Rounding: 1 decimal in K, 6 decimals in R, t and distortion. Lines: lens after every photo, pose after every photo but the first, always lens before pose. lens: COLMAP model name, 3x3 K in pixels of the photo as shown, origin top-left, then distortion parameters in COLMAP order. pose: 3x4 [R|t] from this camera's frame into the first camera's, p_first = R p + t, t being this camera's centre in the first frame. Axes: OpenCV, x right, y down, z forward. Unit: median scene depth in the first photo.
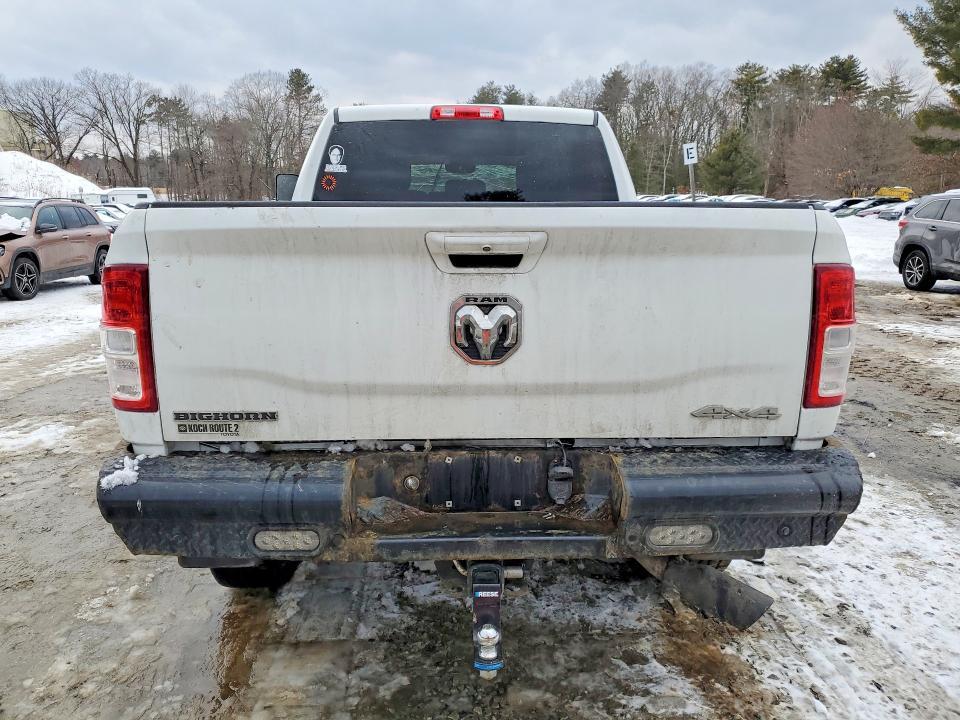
lens RADIAL K [[736.6, 0, 480.0], [0, 736.6, 360.0], [0, 0, 1]] dist [0.007771, -0.002325]
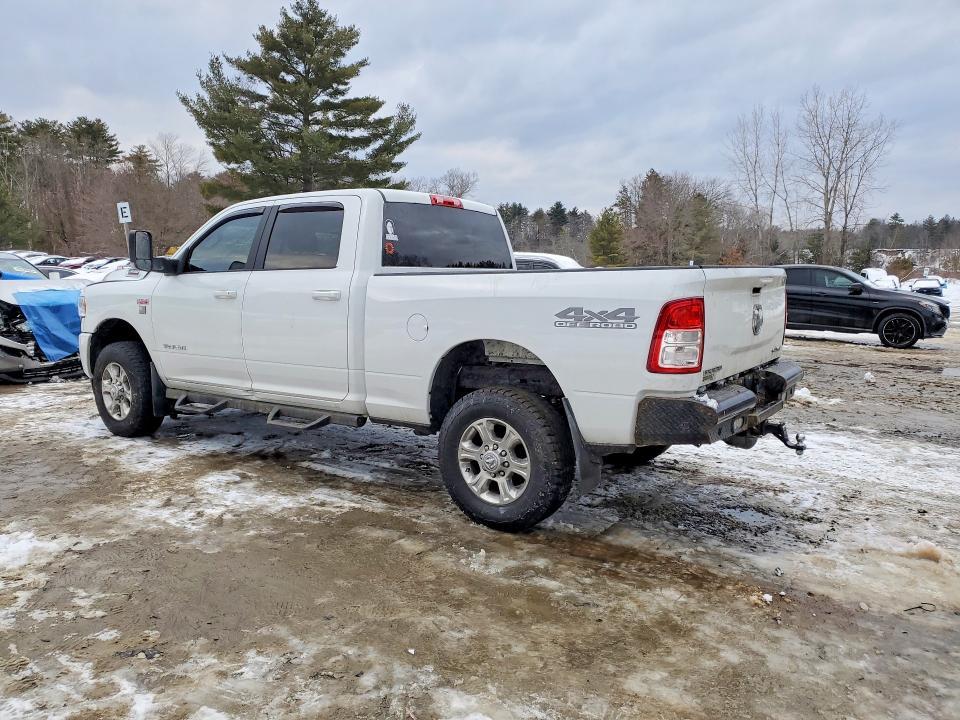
lens RADIAL K [[710.1, 0, 480.0], [0, 710.1, 360.0], [0, 0, 1]] dist [0.022539, 0.000326]
pose [[0.621985, -0.100263, 0.776584, -0.908344], [0.155301, 0.987862, 0.003156, -0.022370], [-0.767474, 0.118641, 0.630006, 0.099757]]
